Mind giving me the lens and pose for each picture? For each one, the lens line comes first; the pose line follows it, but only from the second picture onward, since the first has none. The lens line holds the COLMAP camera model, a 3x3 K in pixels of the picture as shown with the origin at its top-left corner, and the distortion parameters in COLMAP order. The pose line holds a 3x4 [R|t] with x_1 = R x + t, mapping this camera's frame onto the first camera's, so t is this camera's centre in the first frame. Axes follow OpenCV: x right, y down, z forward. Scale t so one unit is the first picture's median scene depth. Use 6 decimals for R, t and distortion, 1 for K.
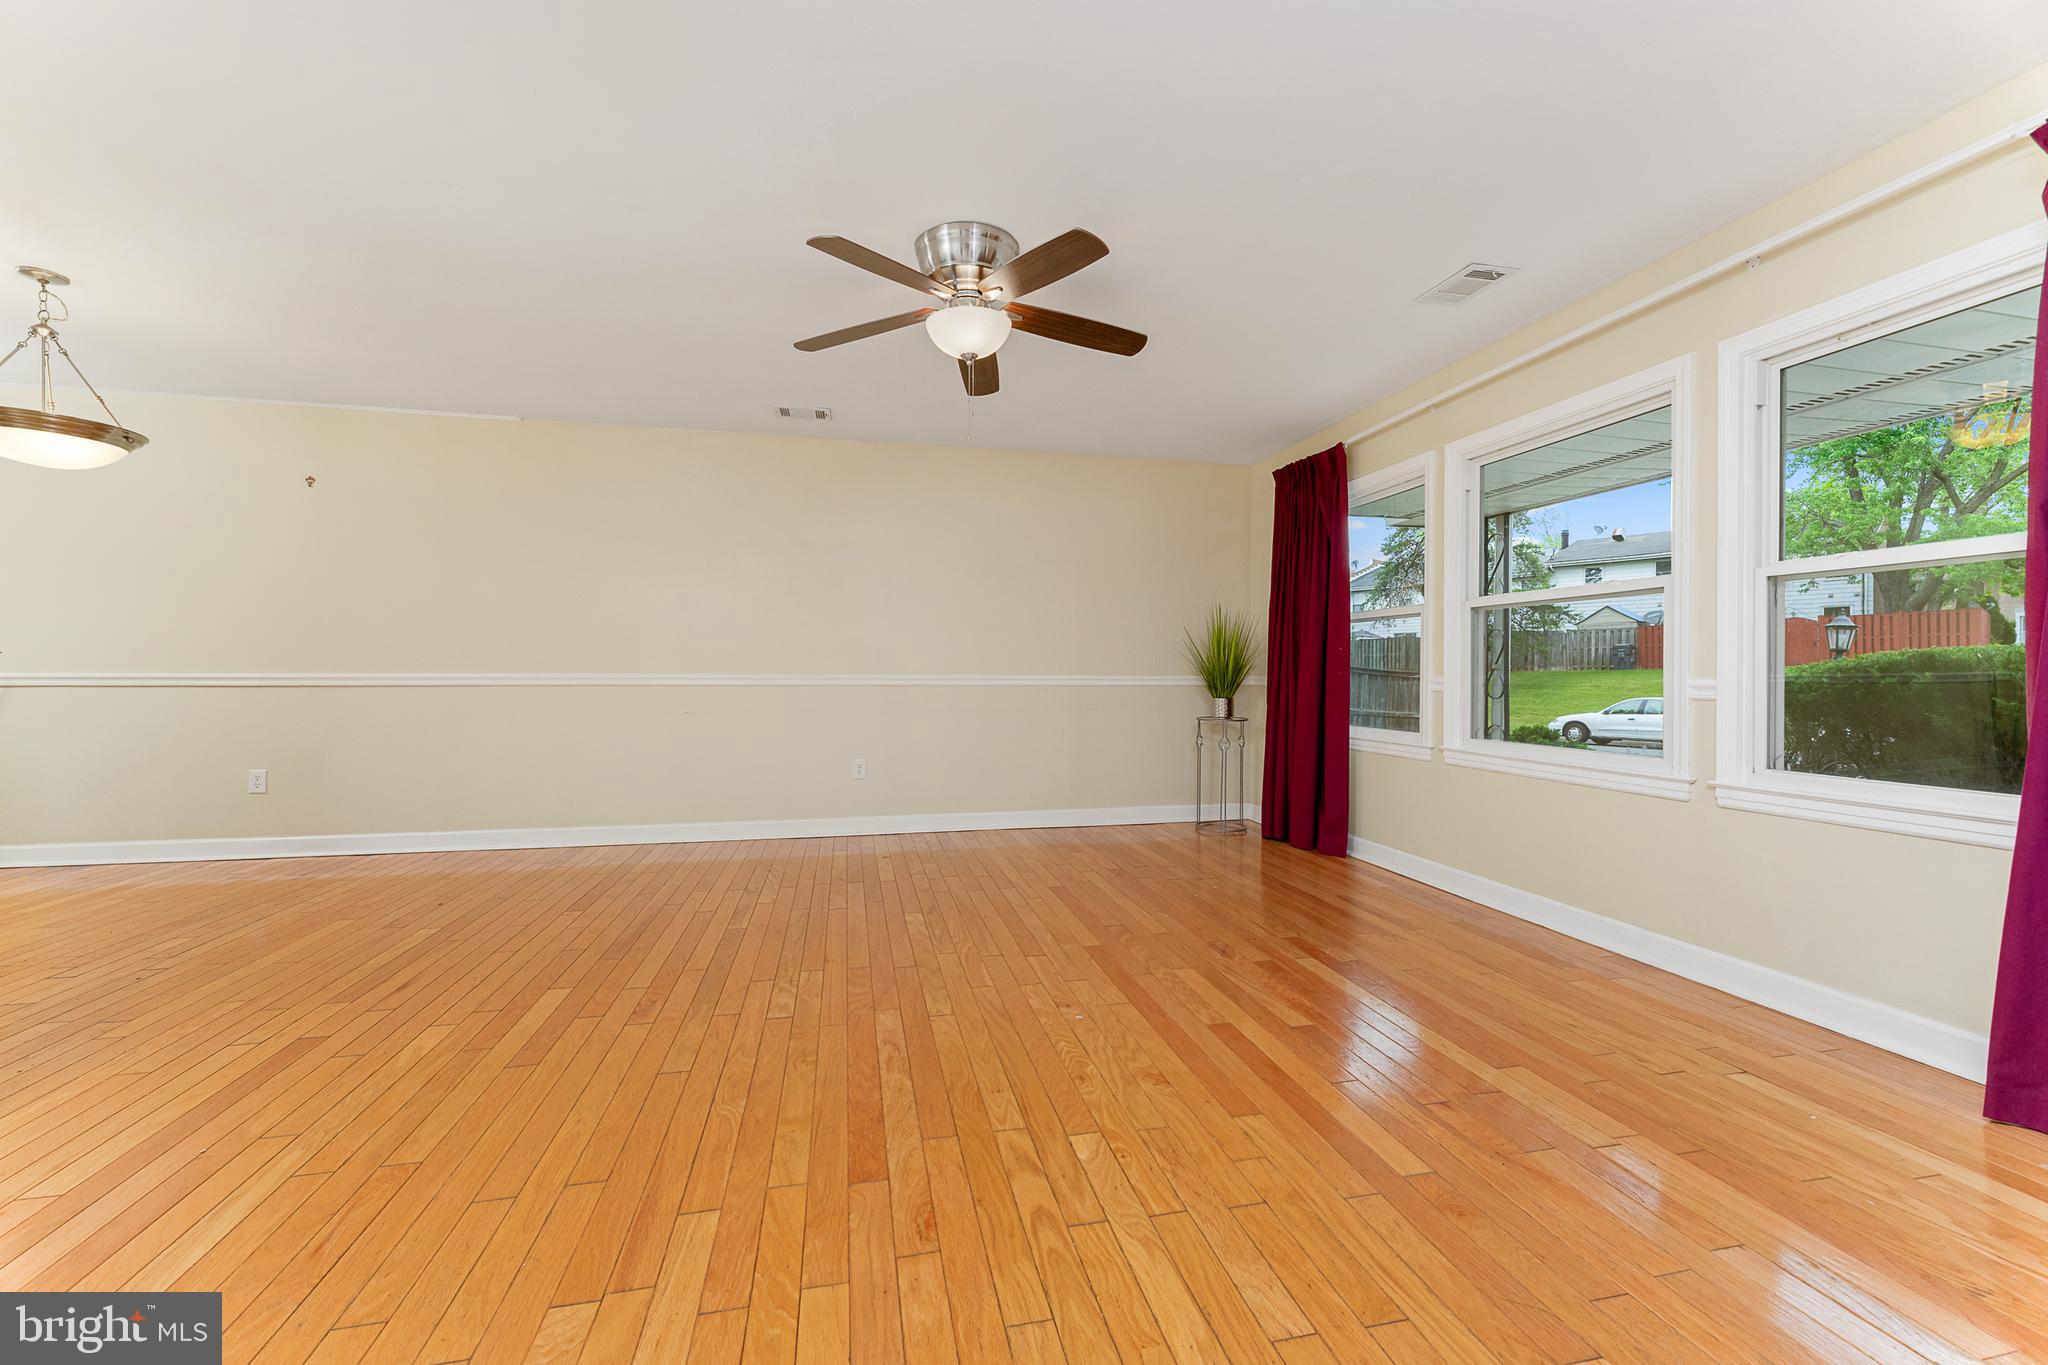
lens RADIAL K [[820.6, 0, 1027.9], [0, 820.6, 674.1], [0, 0, 1]] dist [0.000234, 0.000818]
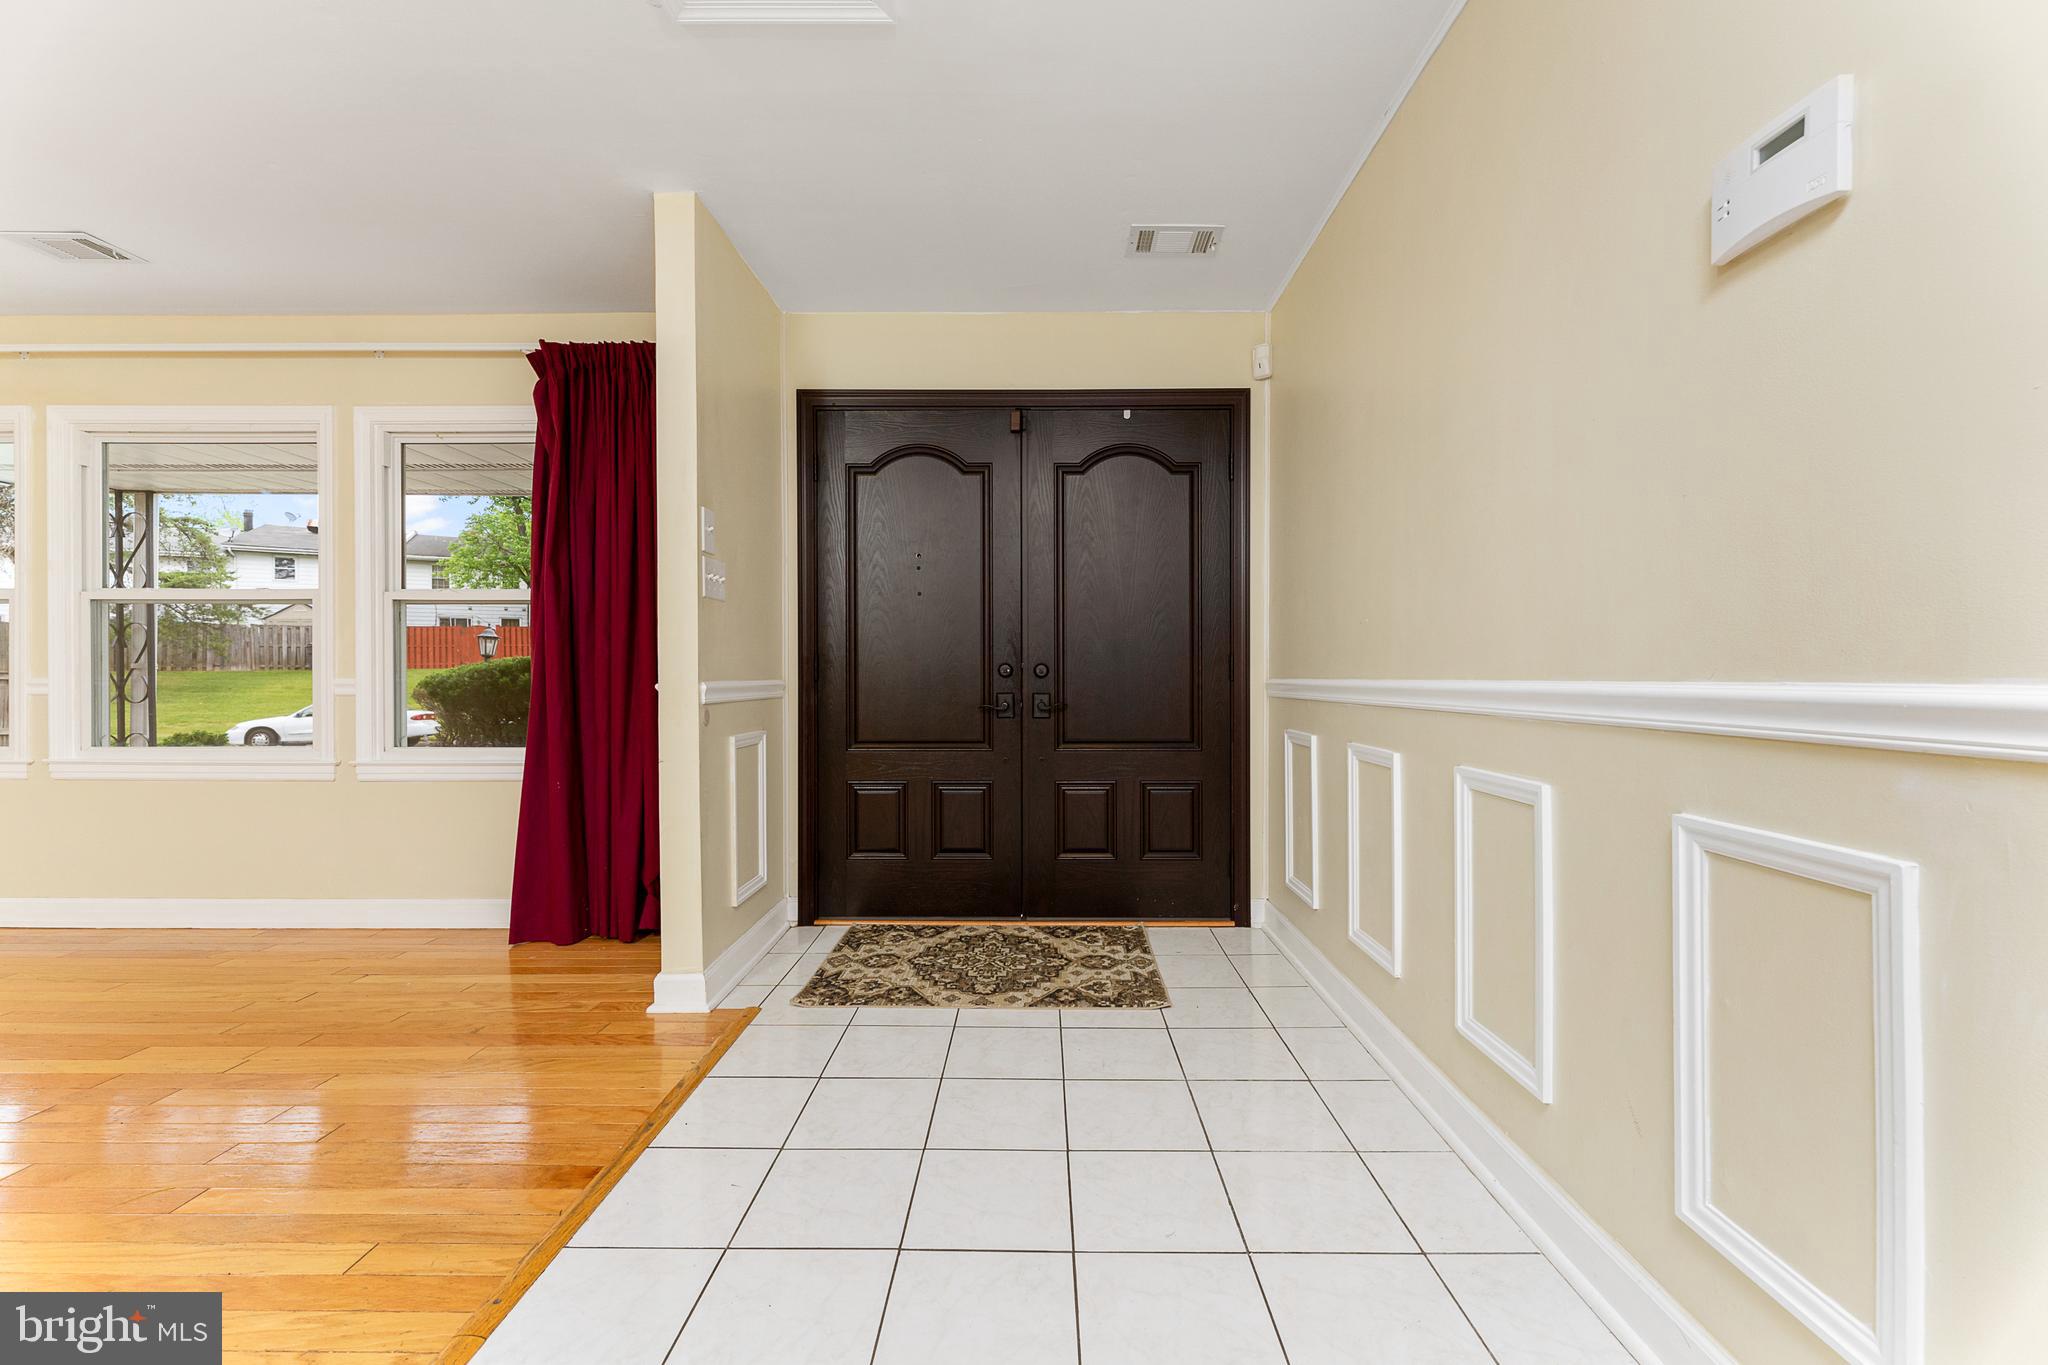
lens RADIAL K [[820.6, 0, 1031.7], [0, 820.6, 683.9], [0, 0, 1]] dist [0.000234, 0.000818]
pose [[0.230589, -0.010167, 0.972998, -0.067262], [-0.000933, 0.999943, 0.010670, -0.000092], [-0.973051, -0.003368, 0.230566, -0.143914]]
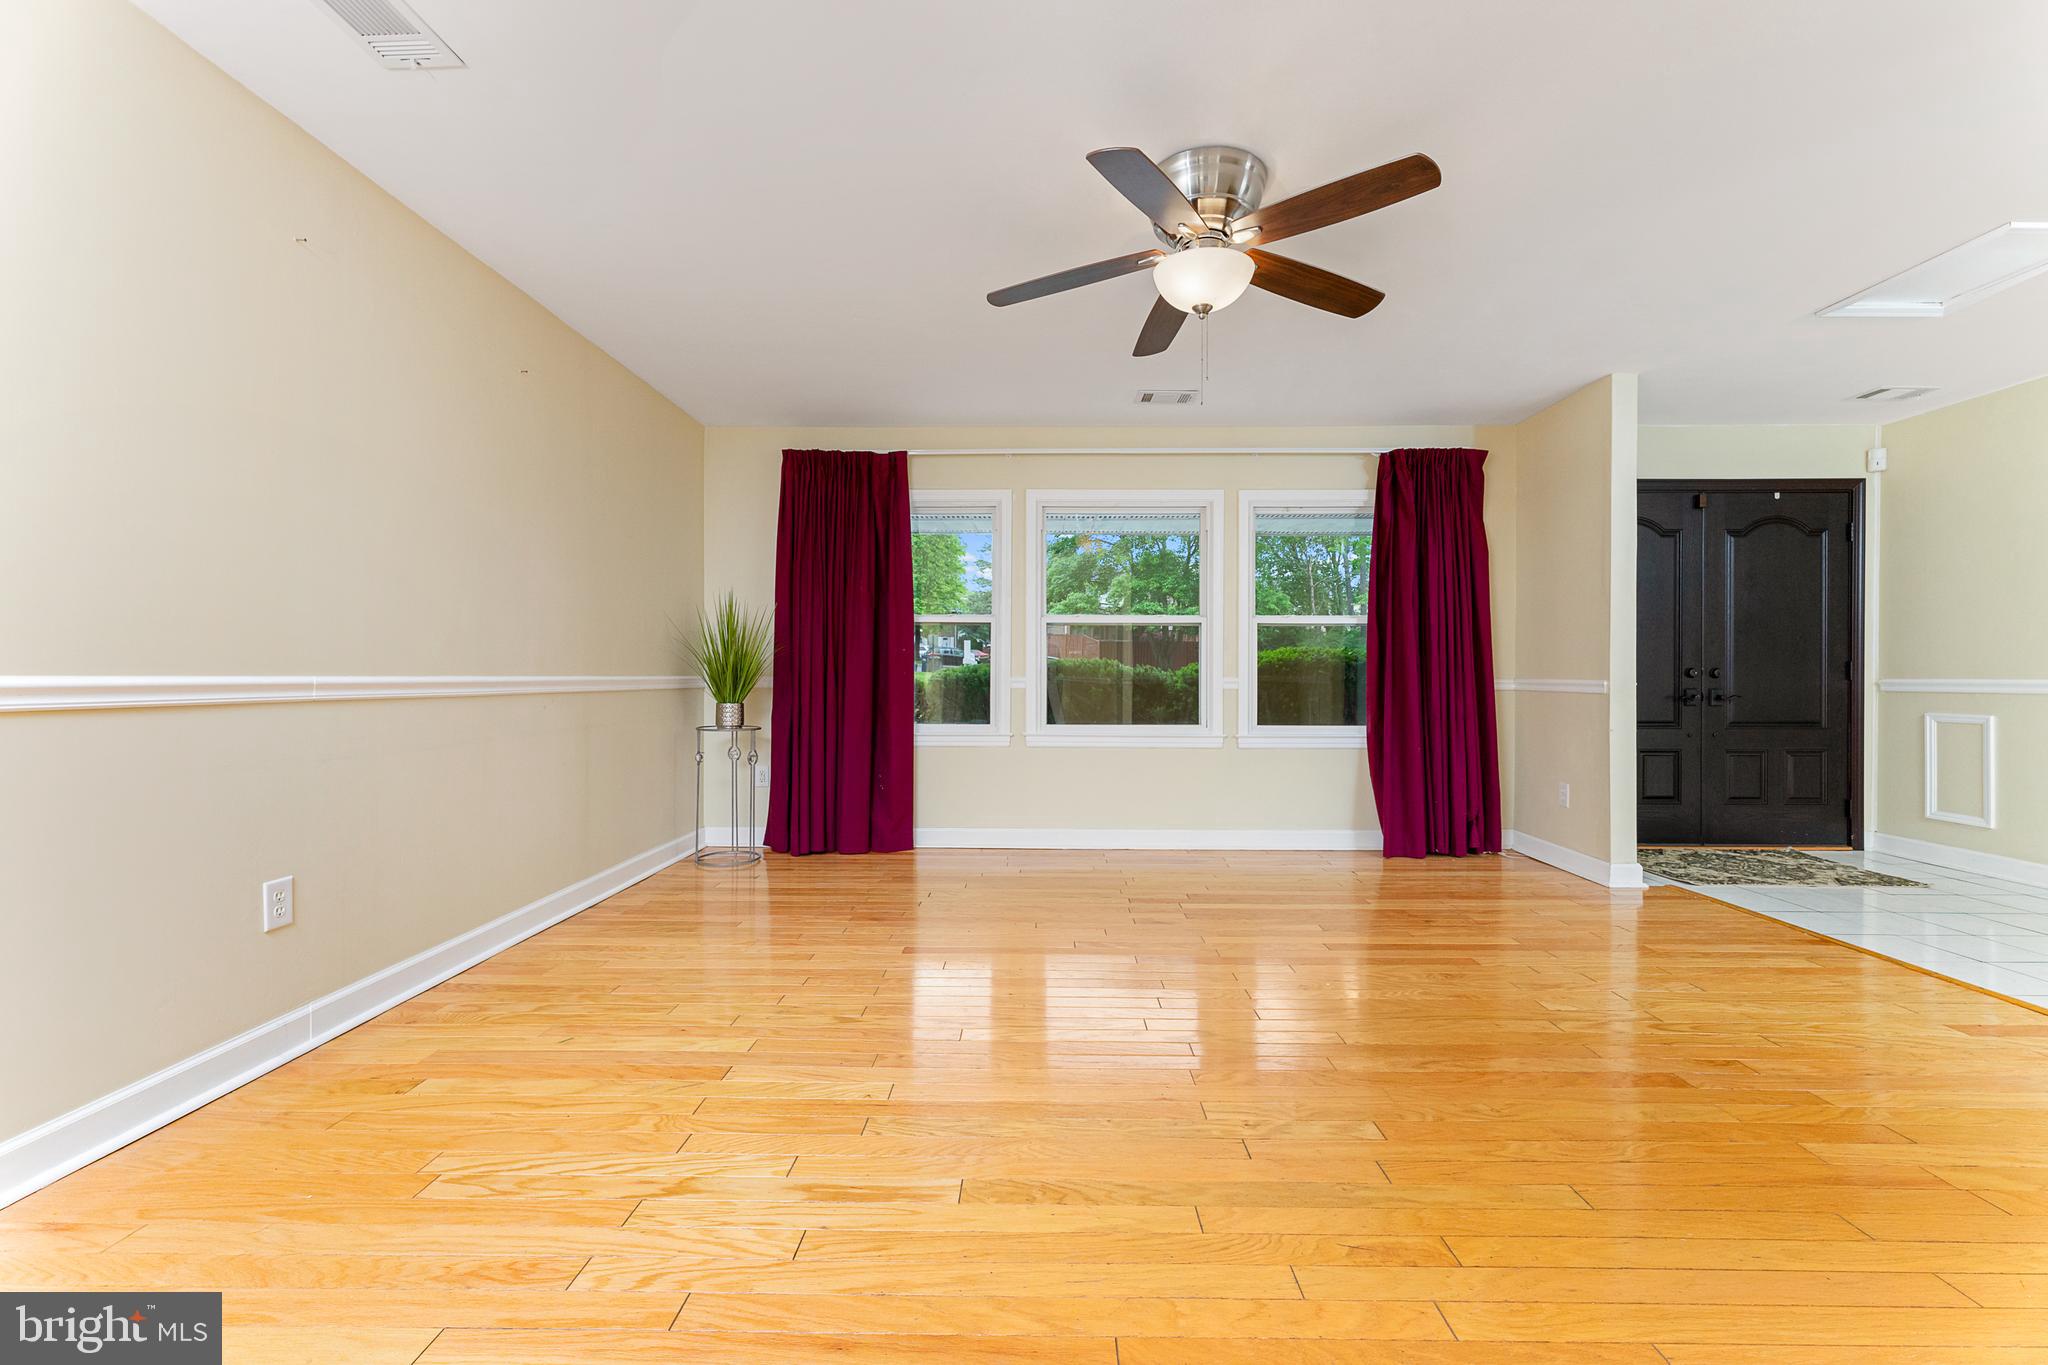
lens RADIAL K [[820.6, 0, 1025.8], [0, 820.6, 682.1], [0, 0, 1]] dist [0.000234, 0.000818]
pose [[0.228916, -0.010475, 0.973390, -0.509391], [-0.002777, 0.999931, 0.011413, -0.002227], [-0.973442, -0.005316, 0.228871, 0.524751]]
